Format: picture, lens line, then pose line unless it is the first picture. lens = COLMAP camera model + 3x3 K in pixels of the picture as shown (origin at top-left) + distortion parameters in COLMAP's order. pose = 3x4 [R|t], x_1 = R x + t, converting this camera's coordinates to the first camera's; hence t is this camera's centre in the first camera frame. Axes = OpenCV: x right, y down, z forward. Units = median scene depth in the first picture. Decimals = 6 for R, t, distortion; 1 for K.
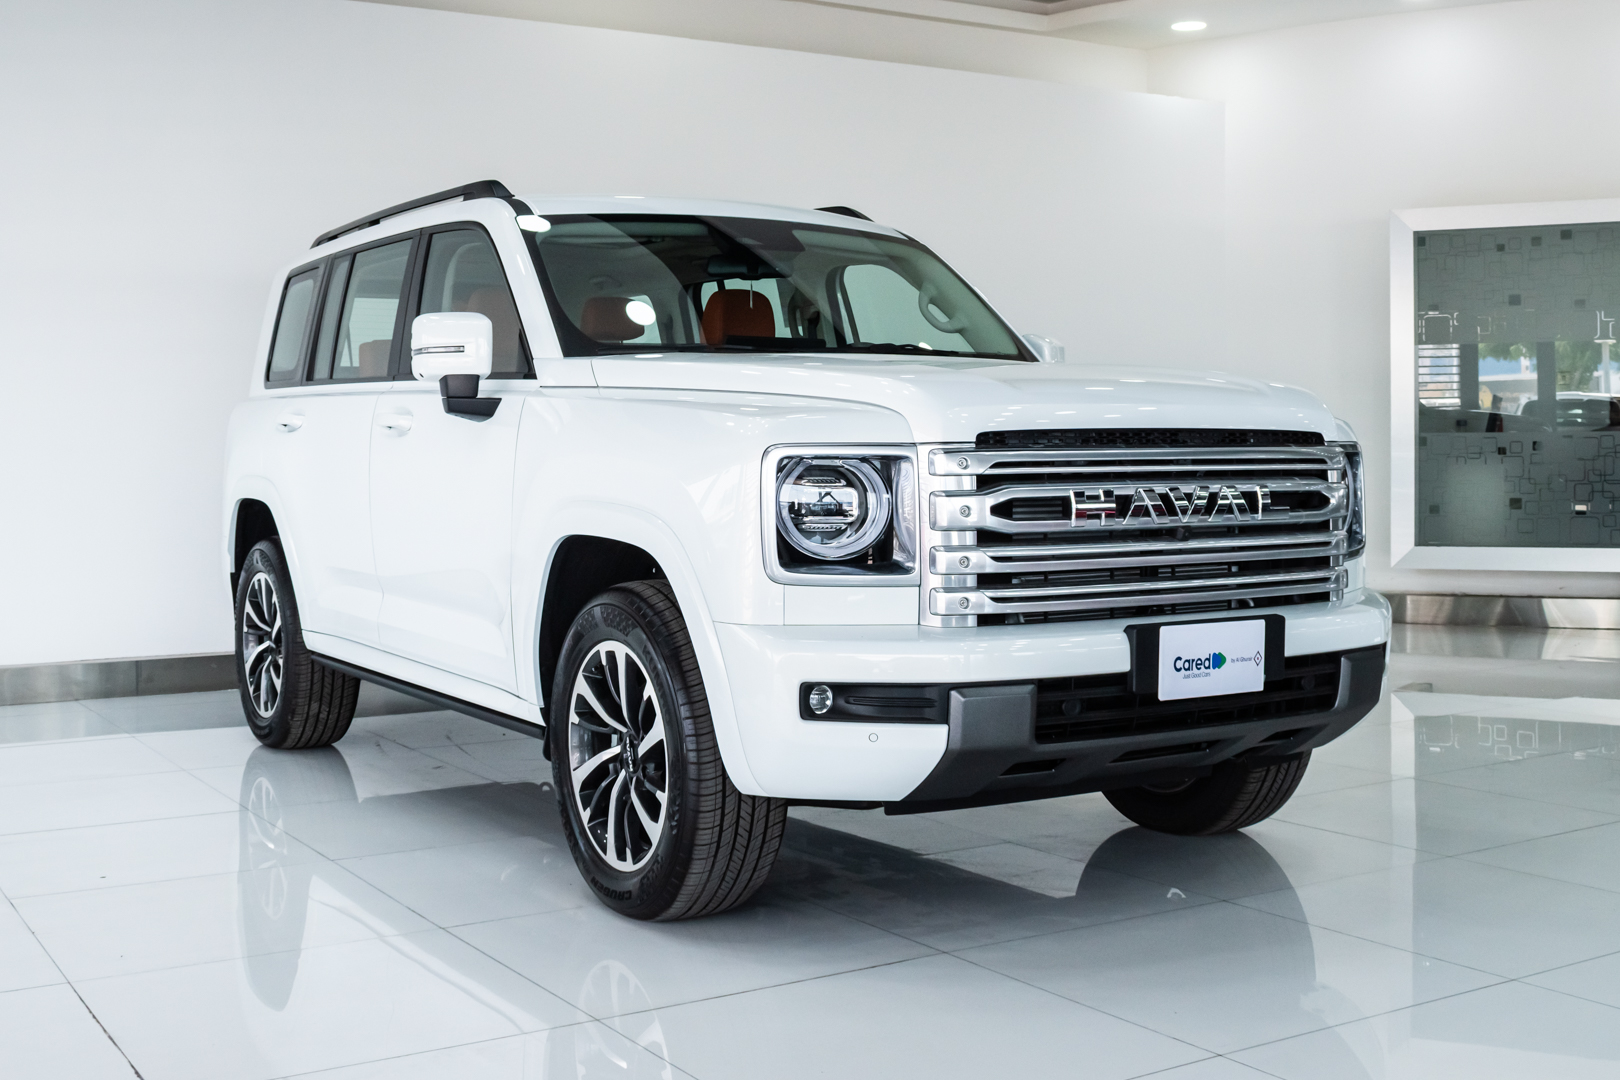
lens RADIAL K [[1929.3, 0, 810.0], [0, 1929.3, 540.0], [0, 0, 1]] dist [0.003951, -0.008432]
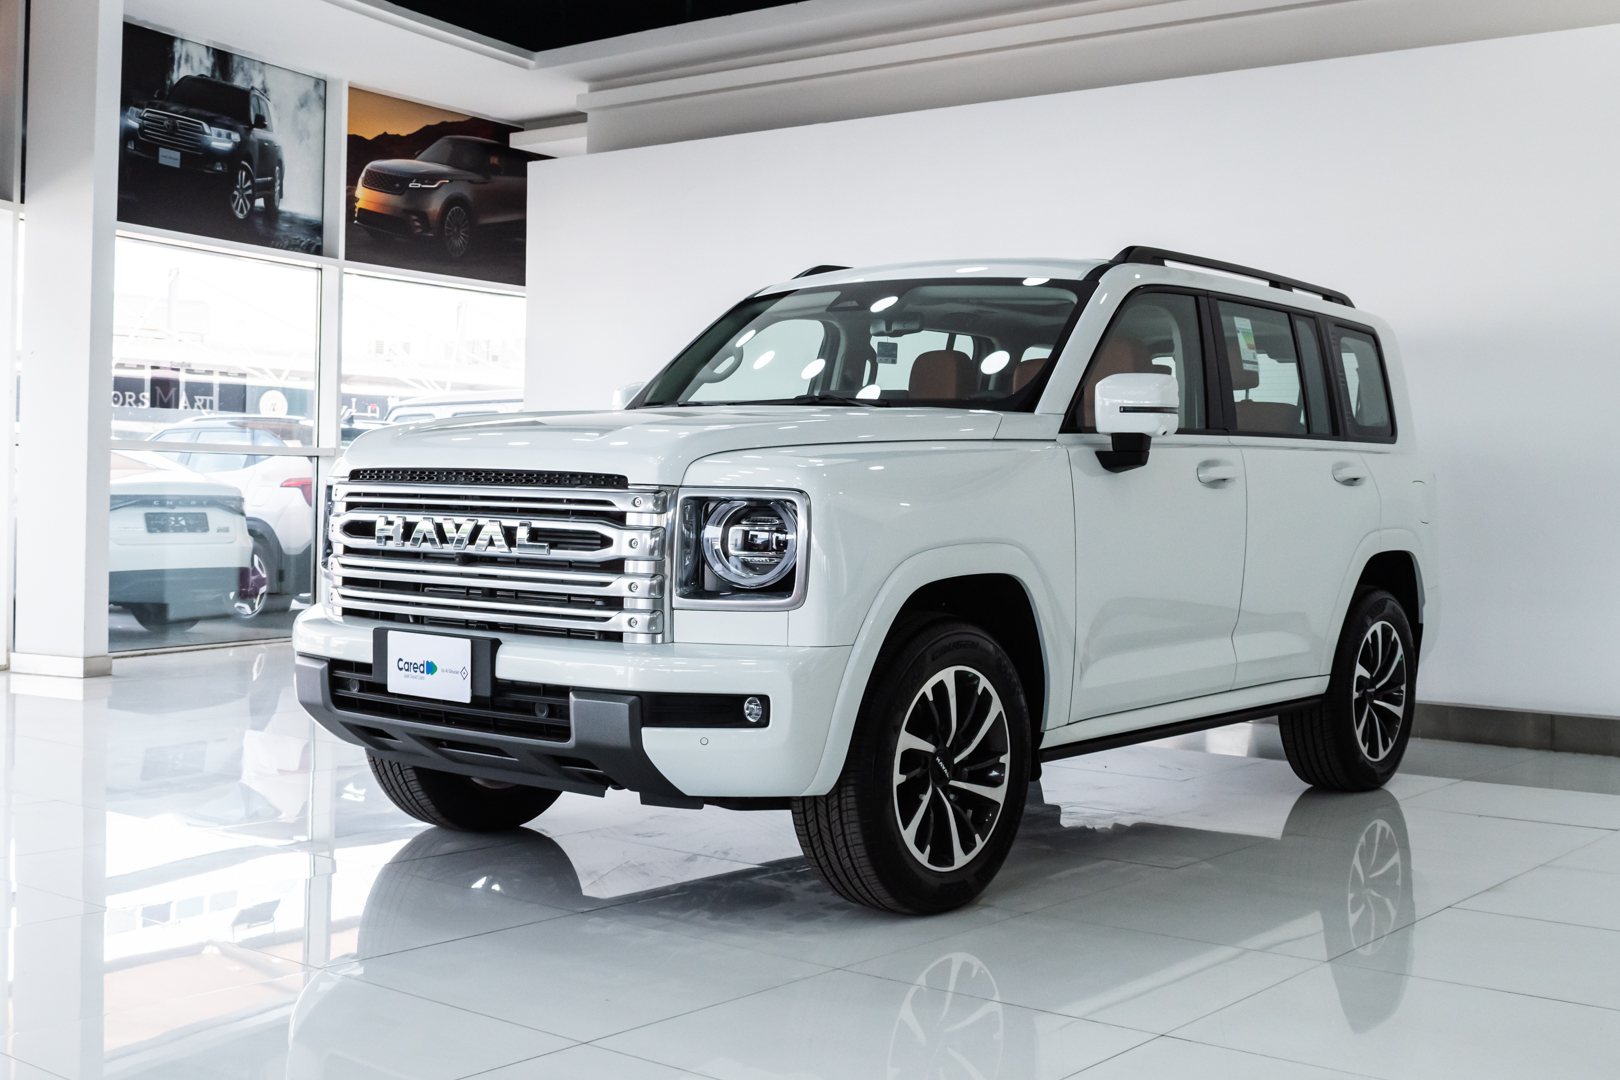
lens RADIAL K [[1940.1, 0, 810.0], [0, 1940.1, 540.0], [0, 0, 1]] dist [-0.008565, 0.034048]
pose [[0.329533, 0.042375, -0.943193, 1.356000], [-0.071279, 0.997258, 0.019901, -0.052832], [0.941450, 0.060672, 0.331650, 0.804681]]
